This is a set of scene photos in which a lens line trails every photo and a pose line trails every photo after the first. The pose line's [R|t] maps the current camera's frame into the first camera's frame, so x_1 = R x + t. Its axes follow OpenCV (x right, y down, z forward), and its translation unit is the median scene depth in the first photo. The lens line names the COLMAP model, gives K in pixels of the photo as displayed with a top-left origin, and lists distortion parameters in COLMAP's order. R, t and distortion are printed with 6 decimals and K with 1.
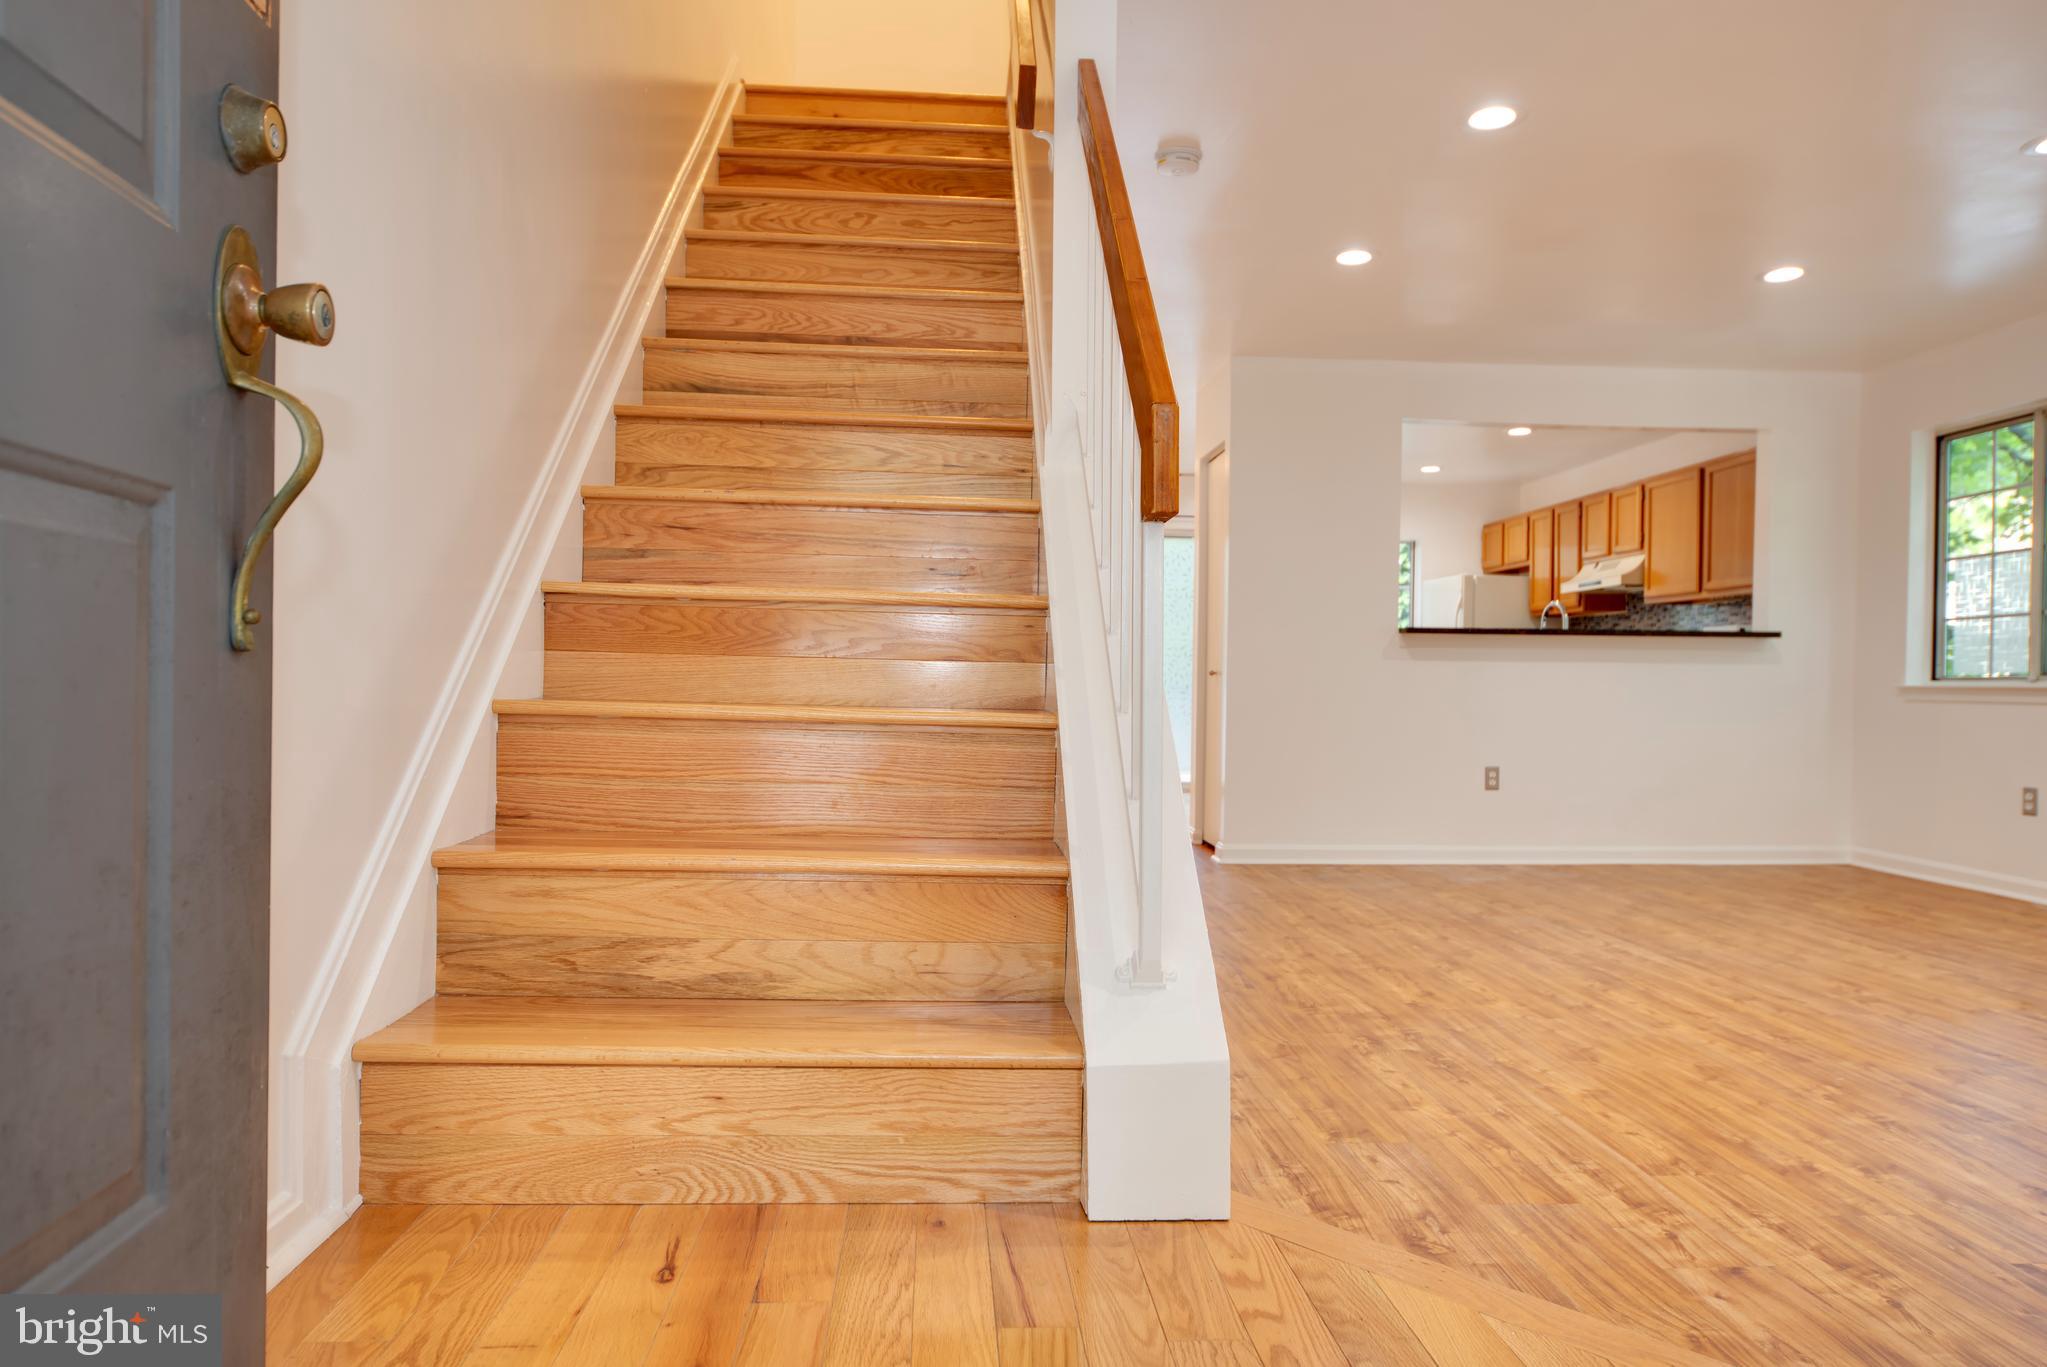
lens RADIAL K [[1492.2, 0, 1026.3], [0, 1492.2, 672.4], [0, 0, 1]] dist [-0.006961, 0.000456]
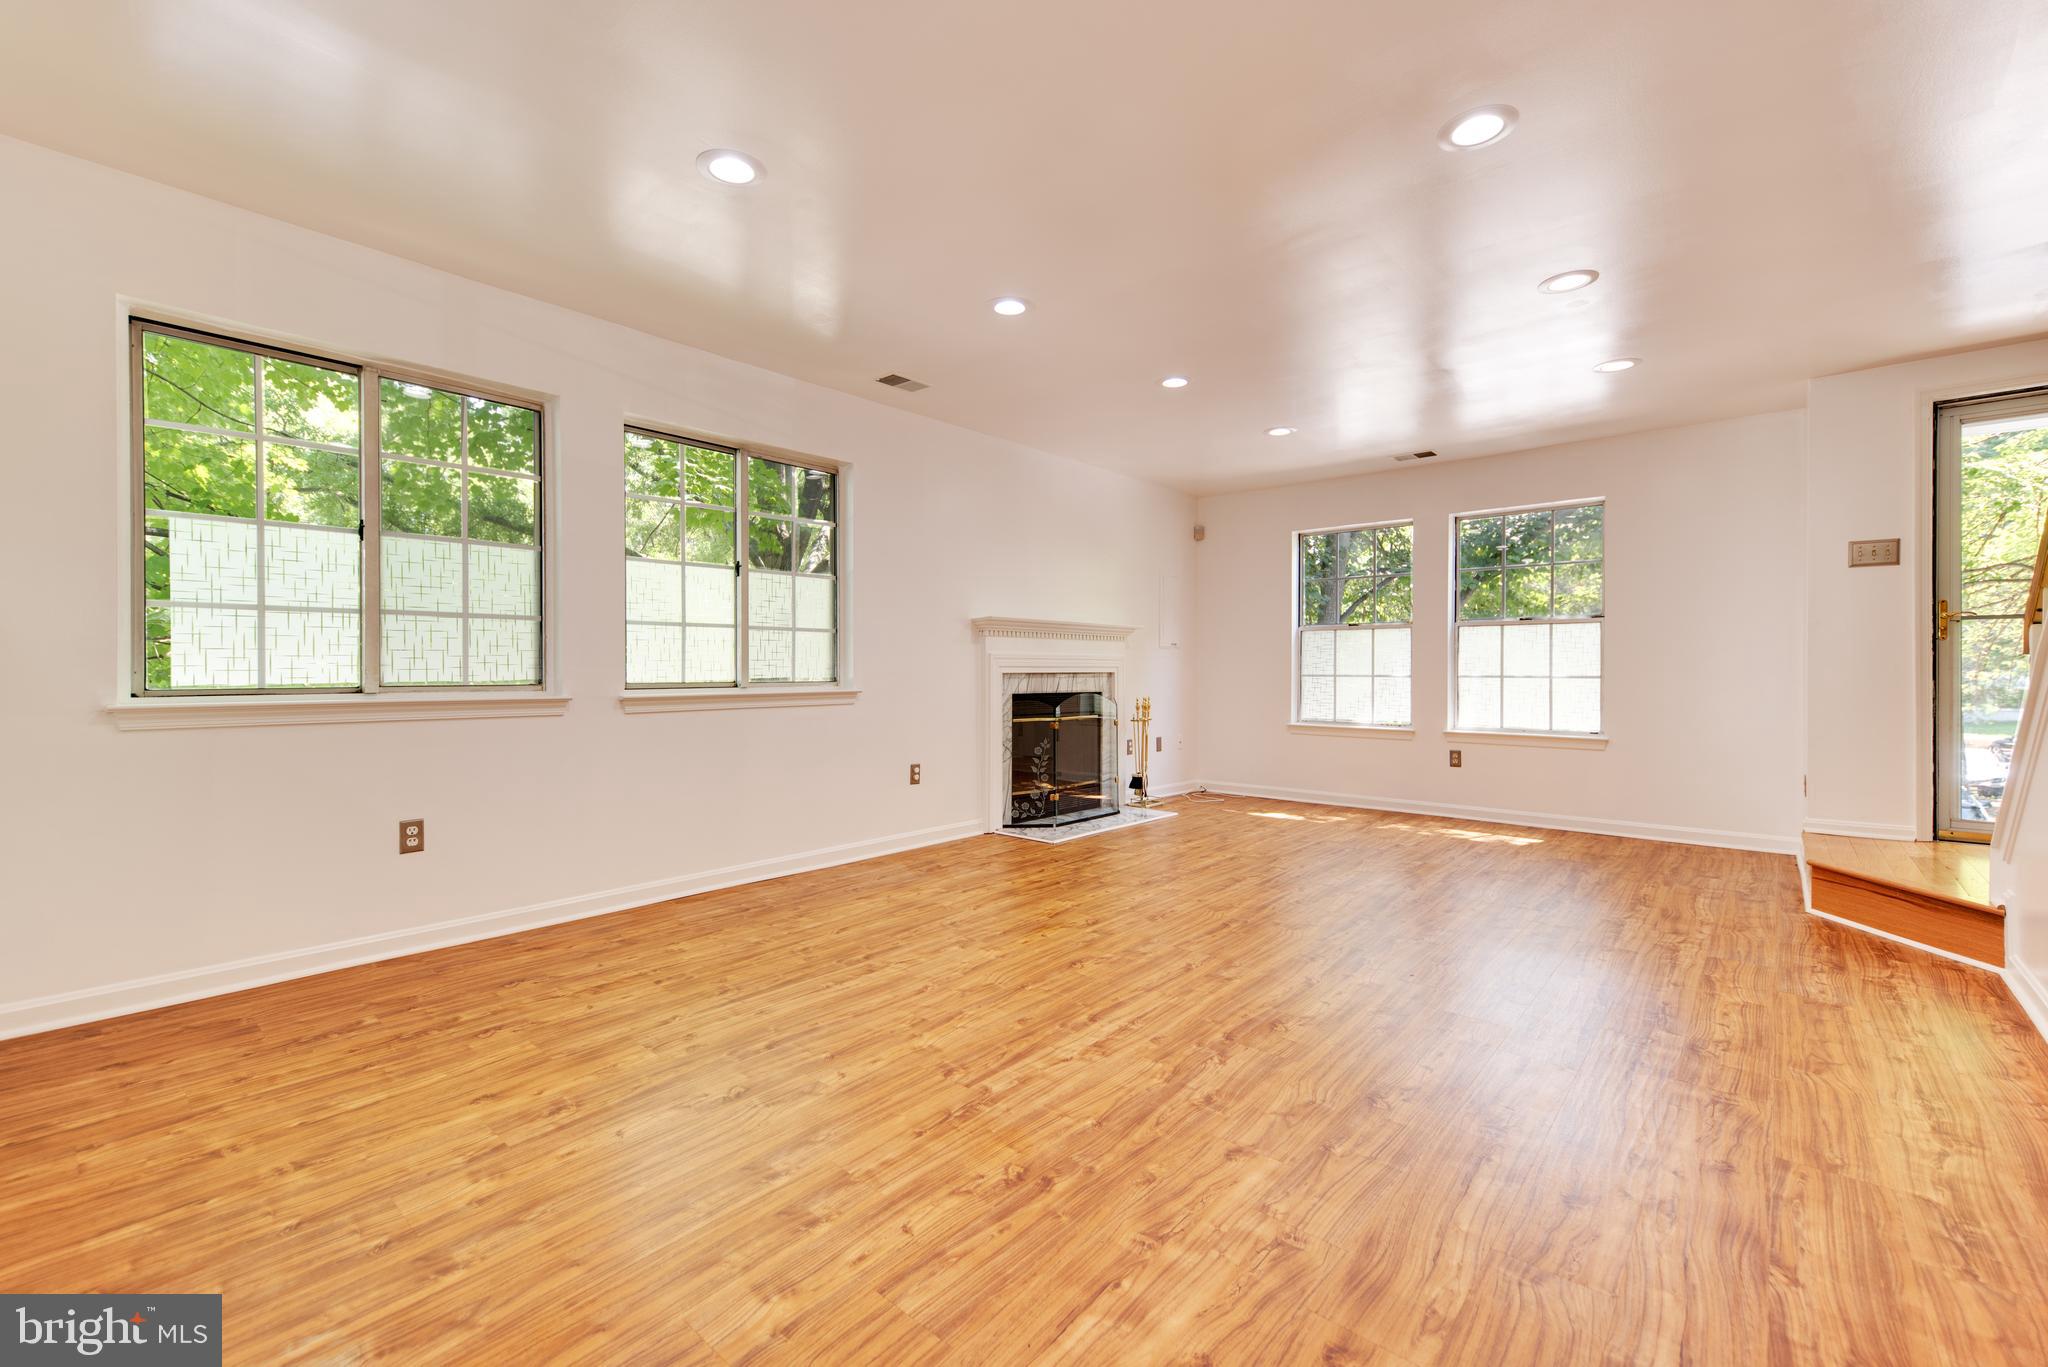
lens RADIAL K [[819.7, 0, 1015.5], [0, 819.7, 674.3], [0, 0, 1]] dist [0.014763, -0.002796]
pose [[-0.682514, -0.014474, 0.730729, 0.114334], [-0.017017, 0.999848, 0.003910, -0.025357], [-0.730675, -0.009766, -0.682656, 1.582403]]
